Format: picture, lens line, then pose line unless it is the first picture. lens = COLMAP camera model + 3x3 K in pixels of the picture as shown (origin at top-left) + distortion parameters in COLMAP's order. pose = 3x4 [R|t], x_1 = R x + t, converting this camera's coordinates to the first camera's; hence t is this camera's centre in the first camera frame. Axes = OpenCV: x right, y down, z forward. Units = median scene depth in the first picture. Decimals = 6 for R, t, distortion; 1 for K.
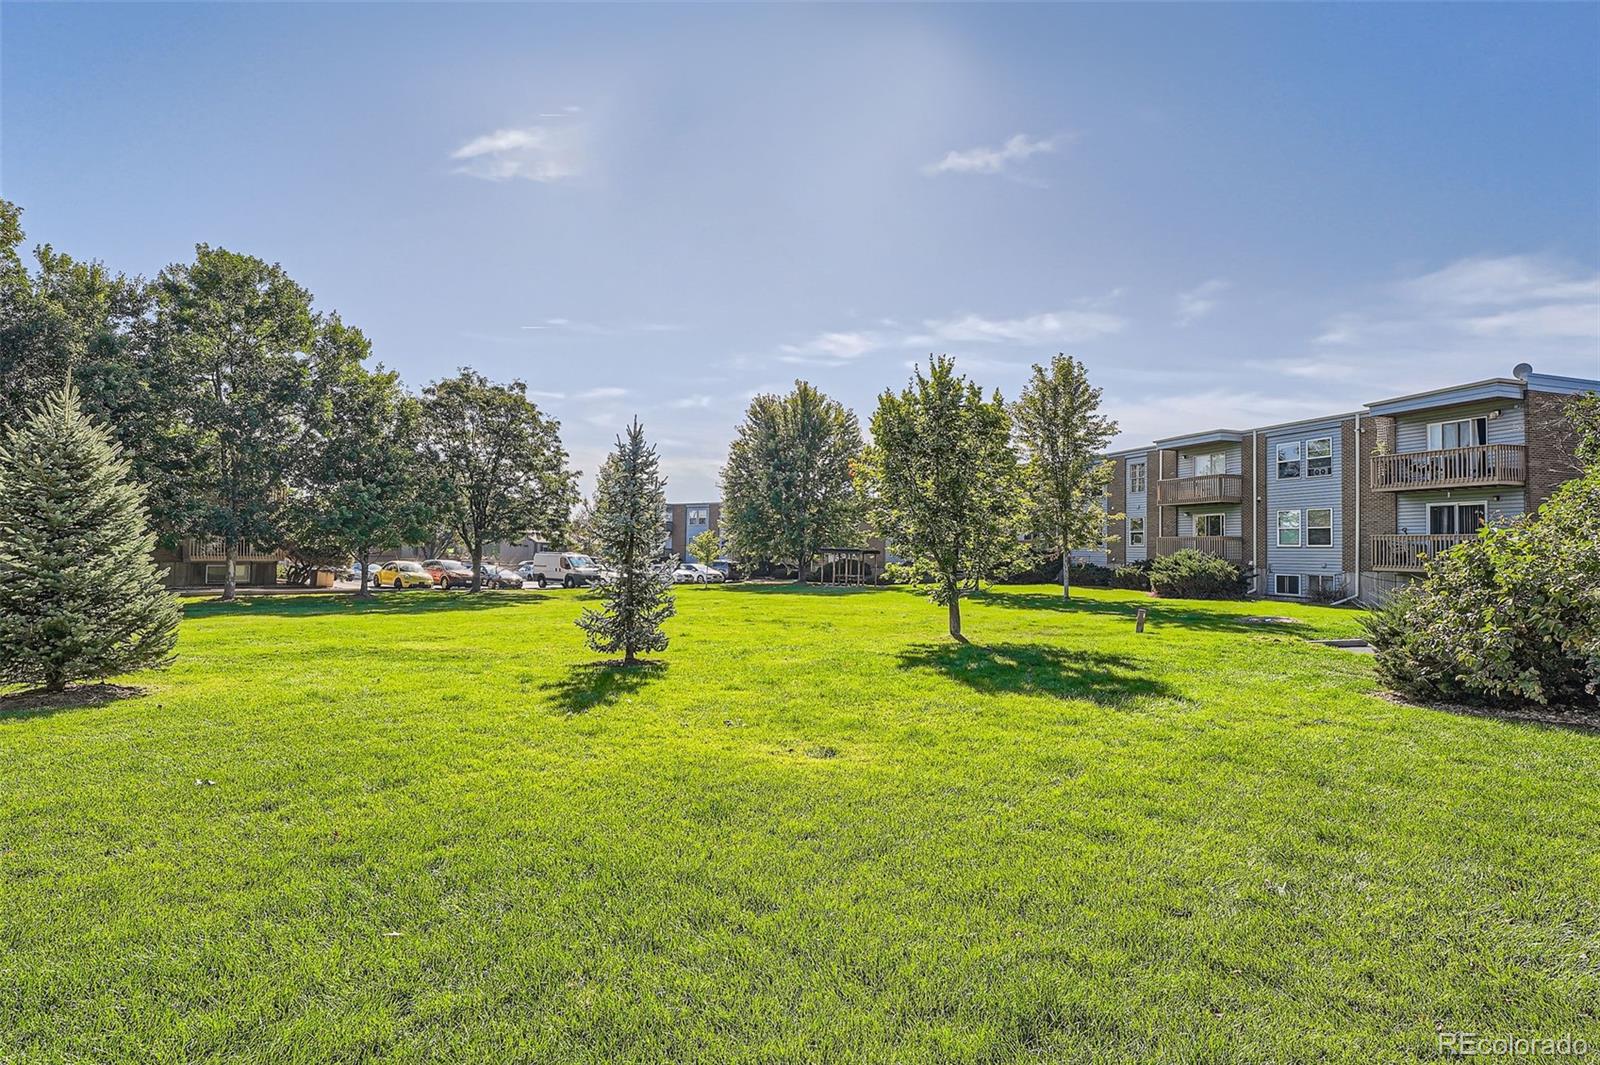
lens RADIAL K [[1252.2, 0, 798.1], [0, 1252.2, 532.8], [0, 0, 1]] dist [0.006504, 0.004859]
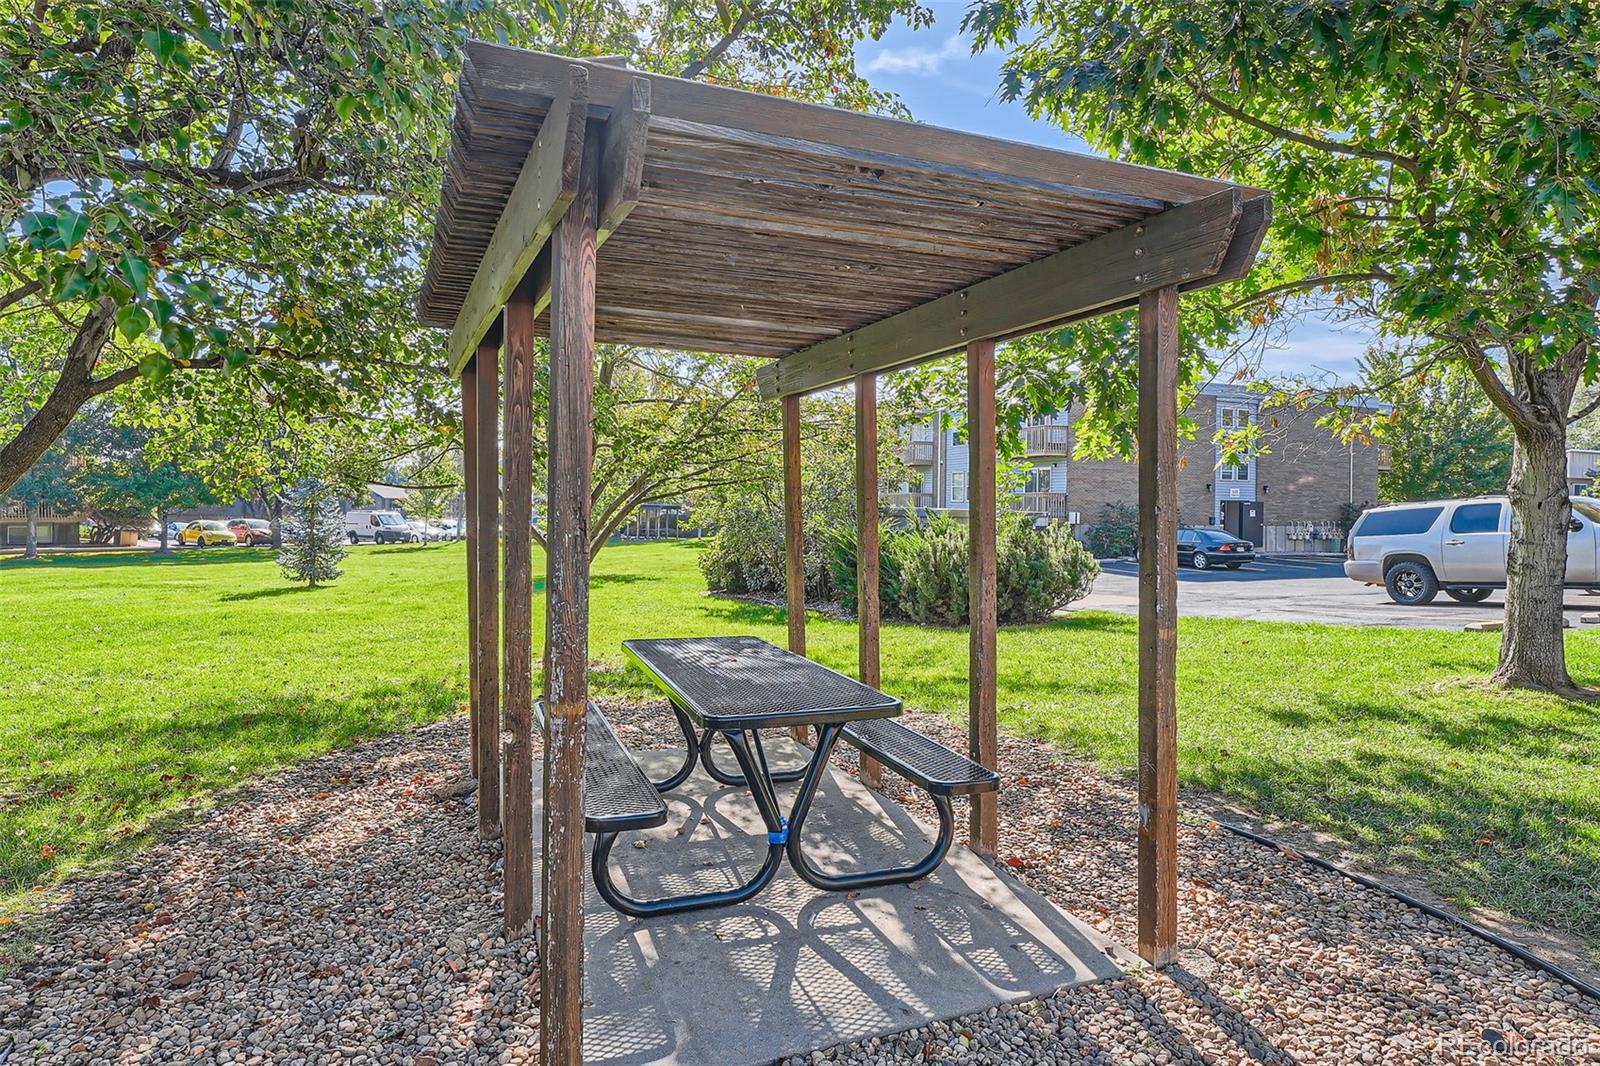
lens RADIAL K [[1252.2, 0, 803.2], [0, 1252.2, 535.4], [0, 0, 1]] dist [0.006504, 0.004859]
pose [[0.992161, -0.011883, 0.124396, 0.061094], [0.007019, 0.999196, 0.039463, -0.003506], [-0.124765, -0.038280, 0.991448, -0.132291]]
